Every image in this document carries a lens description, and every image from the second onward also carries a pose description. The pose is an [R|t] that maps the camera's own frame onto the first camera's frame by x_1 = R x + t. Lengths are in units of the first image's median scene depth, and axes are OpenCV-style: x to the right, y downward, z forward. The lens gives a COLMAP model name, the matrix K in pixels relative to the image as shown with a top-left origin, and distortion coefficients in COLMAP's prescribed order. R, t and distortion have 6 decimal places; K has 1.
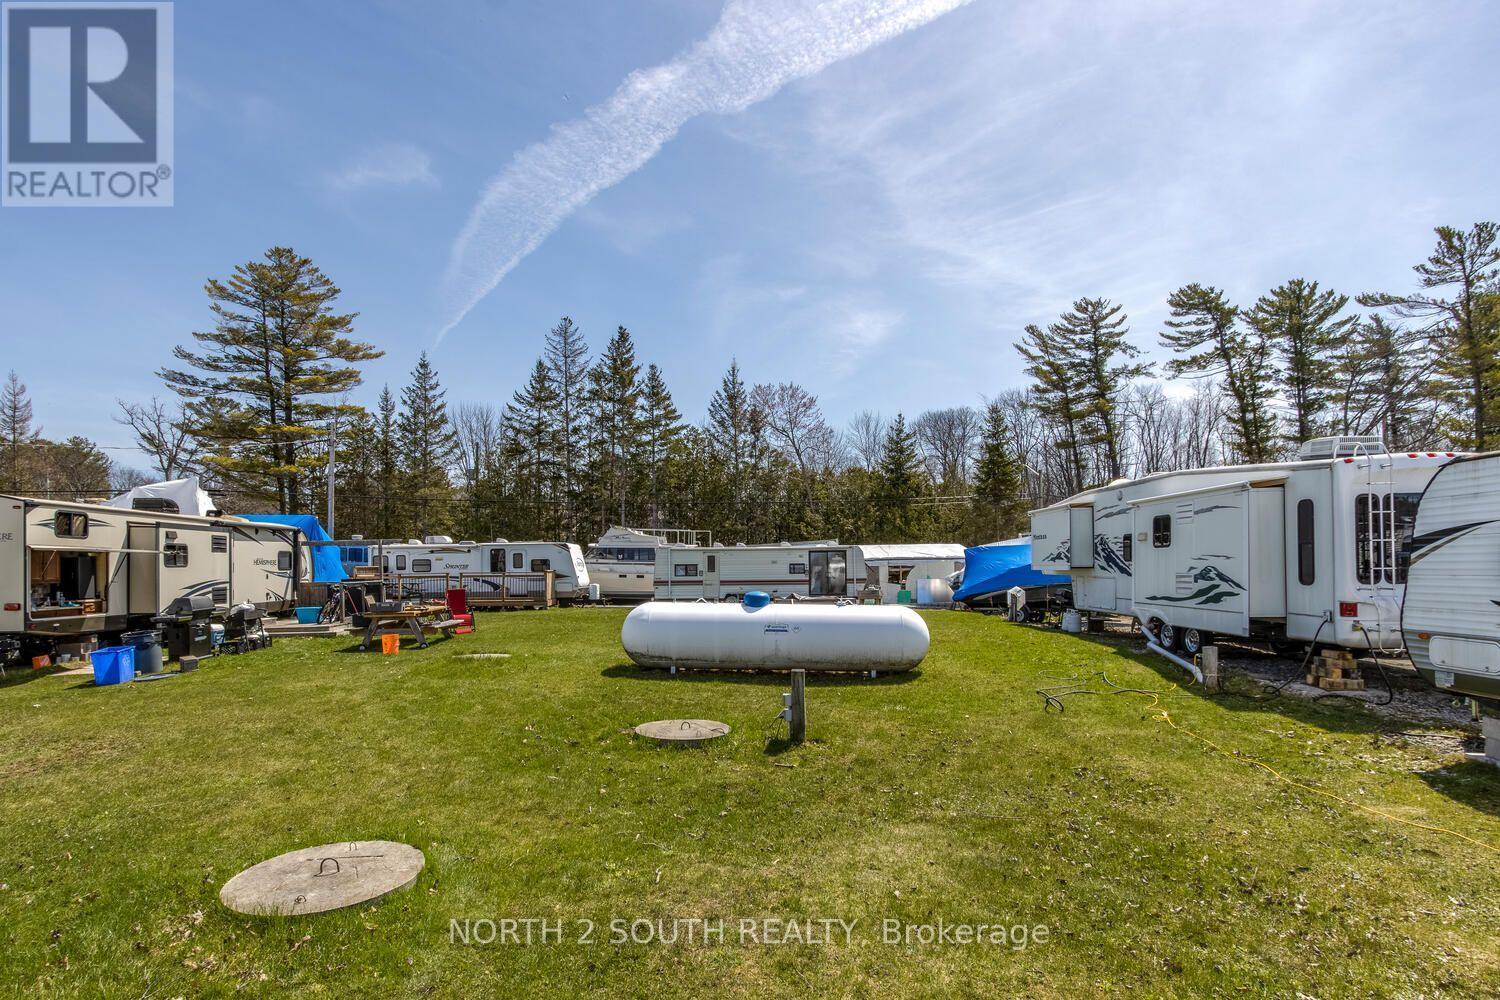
lens RADIAL K [[802.1, 0, 752.8], [0, 802.1, 556.1], [0, 0, 1]] dist [0.005047, 0.002069]
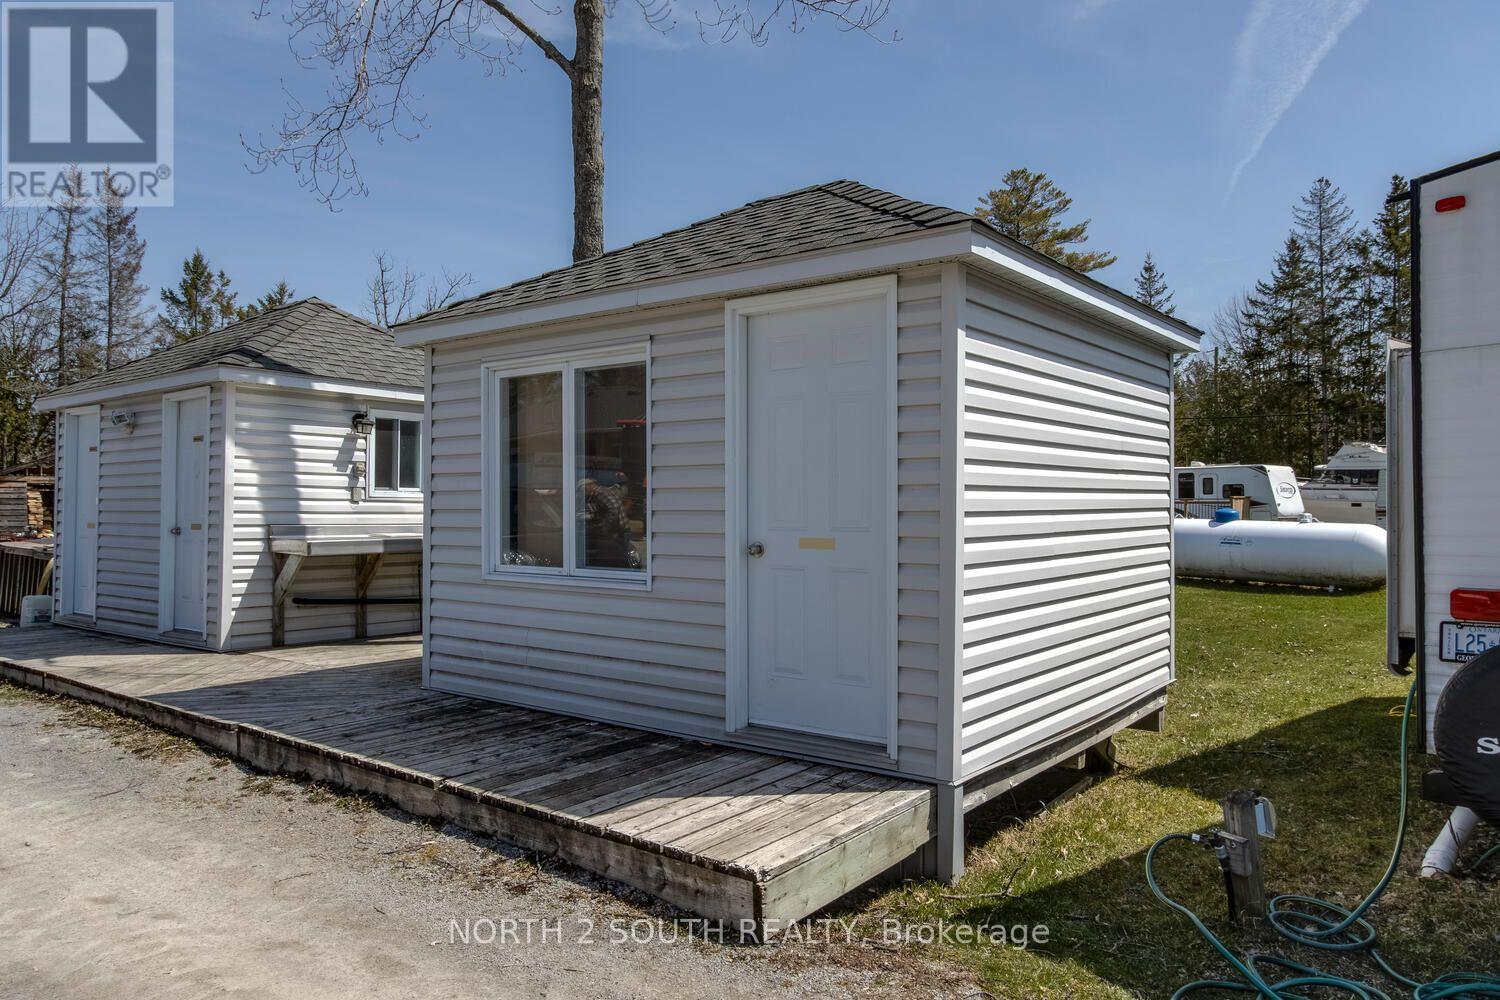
lens RADIAL K [[1000.4, 0, 750.0], [0, 1000.4, 500.0], [0, 0, 1]] dist [-0.003328, 0.000895]
pose [[0.674144, 0.004664, -0.738585, 0.110584], [0.007302, 0.999889, 0.012979, 0.001856], [0.738564, -0.014143, 0.674035, -0.077780]]
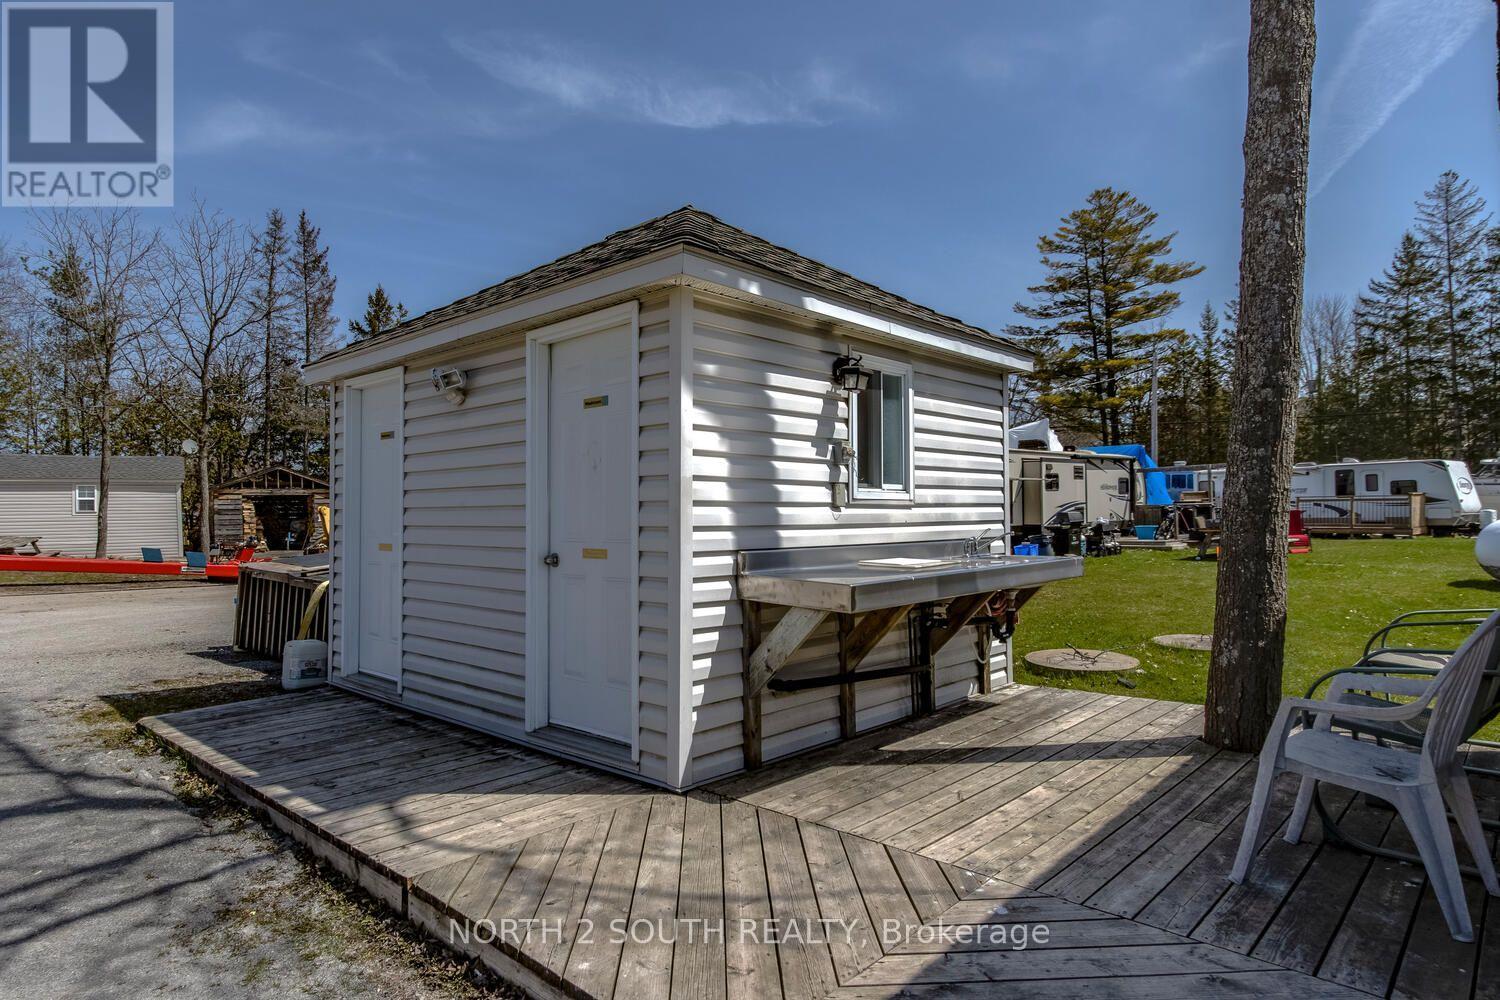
lens RADIAL K [[861.1, 0, 719.9], [0, 861.1, 503.7], [0, 0, 1]] dist [0.005593, -0.000012]
pose [[0.588265, -0.003392, -0.808661, 0.029400], [0.020674, 0.999727, 0.010846, 0.002197], [0.808404, -0.023098, 0.588175, -0.074212]]
